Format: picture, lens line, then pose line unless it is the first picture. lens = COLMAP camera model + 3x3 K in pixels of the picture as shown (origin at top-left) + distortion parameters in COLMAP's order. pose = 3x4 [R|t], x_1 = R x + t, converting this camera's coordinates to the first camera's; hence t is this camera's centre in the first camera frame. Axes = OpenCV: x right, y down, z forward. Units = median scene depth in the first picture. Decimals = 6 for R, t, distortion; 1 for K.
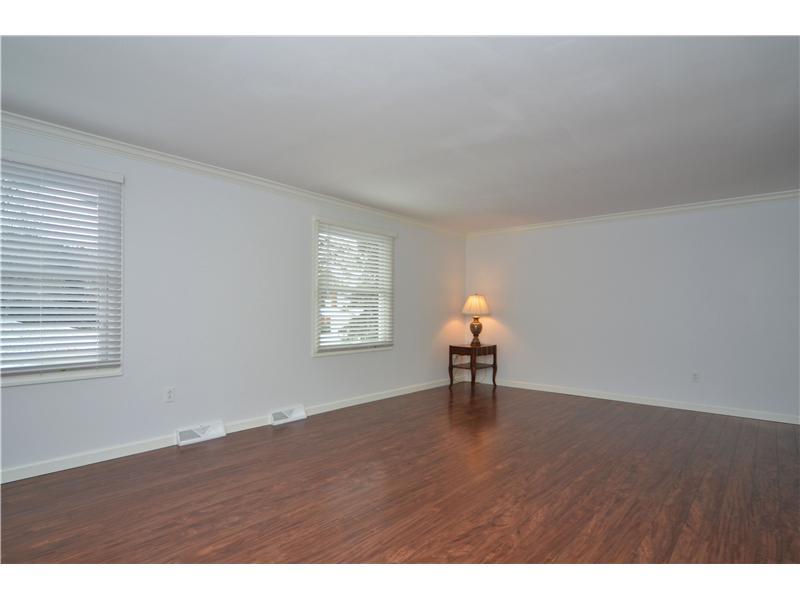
lens RADIAL K [[426.1, 0, 398.9], [0, 426.1, 311.3], [0, 0, 1]] dist [0.000543, 0.000486]
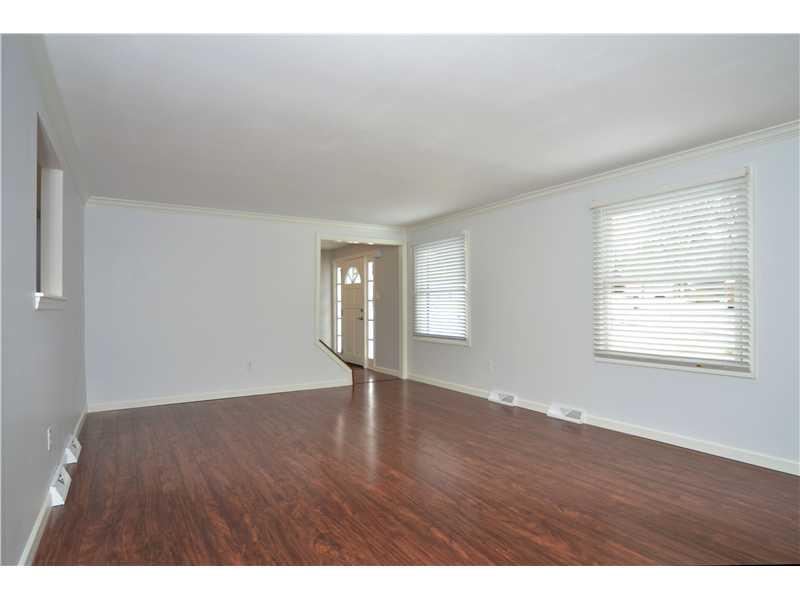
lens RADIAL K [[450.5, 0, 400.0], [0, 450.5, 300.0], [0, 0, 1]] dist [-0.047005, 0.000349]
pose [[-0.295294, -0.024293, -0.955098, 0.934051], [-0.006331, 0.999704, -0.023470, 0.005919], [0.955386, -0.000884, -0.295360, 1.027694]]
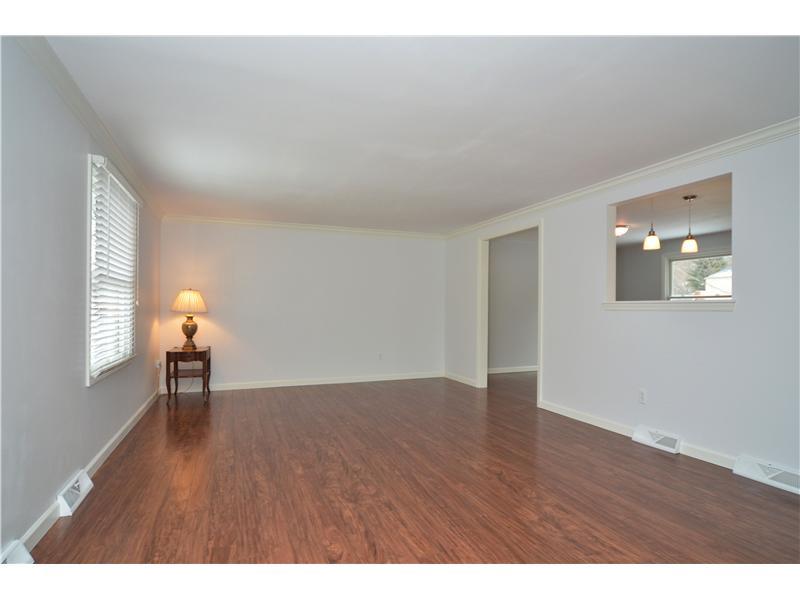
lens RADIAL K [[426.1, 0, 398.9], [0, 426.1, 311.3], [0, 0, 1]] dist [0.000543, 0.000486]
pose [[0.462454, -0.006403, 0.886620, -0.611888], [0.000798, 0.999977, 0.006805, -0.000592], [-0.886643, -0.002439, 0.462448, 0.389769]]
